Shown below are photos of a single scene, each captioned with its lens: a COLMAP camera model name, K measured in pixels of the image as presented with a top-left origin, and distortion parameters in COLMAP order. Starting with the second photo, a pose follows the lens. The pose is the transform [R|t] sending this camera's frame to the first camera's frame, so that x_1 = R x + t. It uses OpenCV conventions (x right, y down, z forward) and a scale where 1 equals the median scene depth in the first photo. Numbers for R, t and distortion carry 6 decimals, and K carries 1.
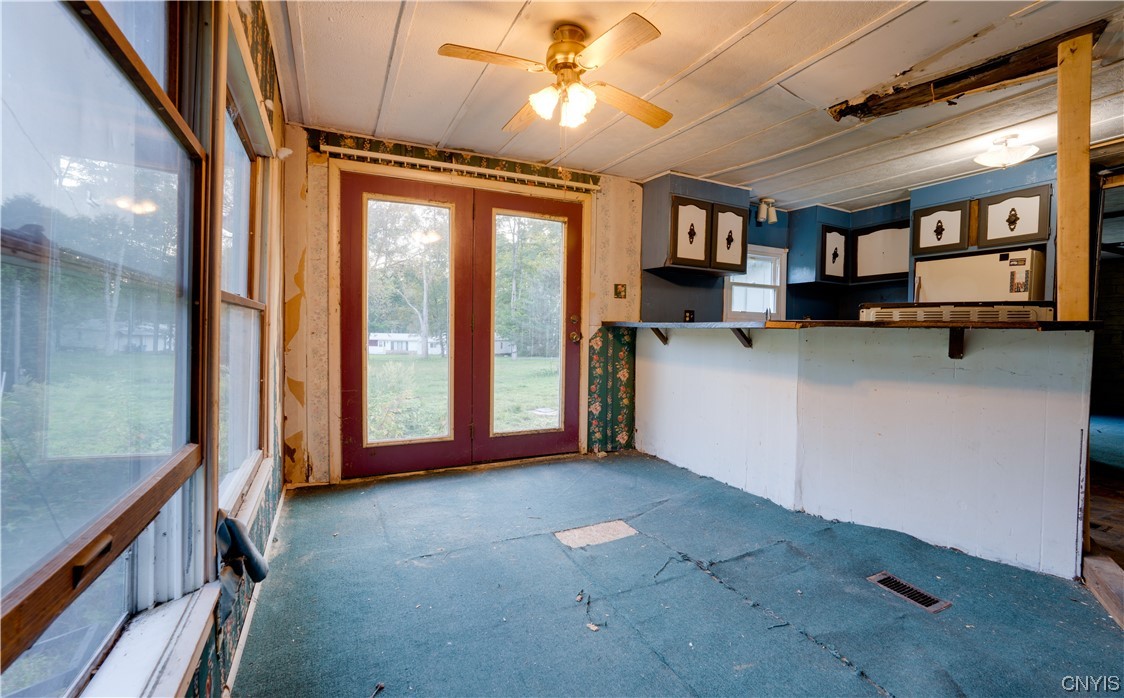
lens RADIAL K [[468.9, 0, 557.4], [0, 468.9, 345.0], [0, 0, 1]] dist [-0.017237, 0.001306]
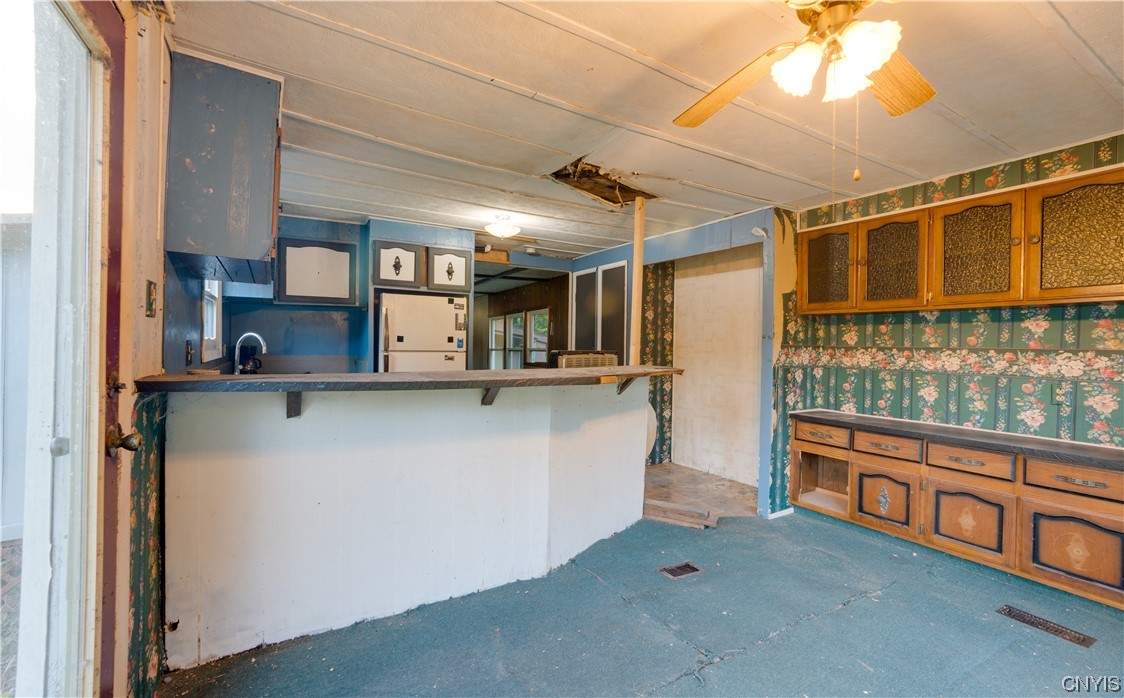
lens RADIAL K [[468.9, 0, 587.9], [0, 468.9, 349.1], [0, 0, 1]] dist [-0.017237, 0.001306]
pose [[-0.080475, -0.020036, 0.996555, -0.302785], [0.016644, 0.999632, 0.021442, -0.080461], [-0.996618, 0.018313, -0.080112, 0.716873]]
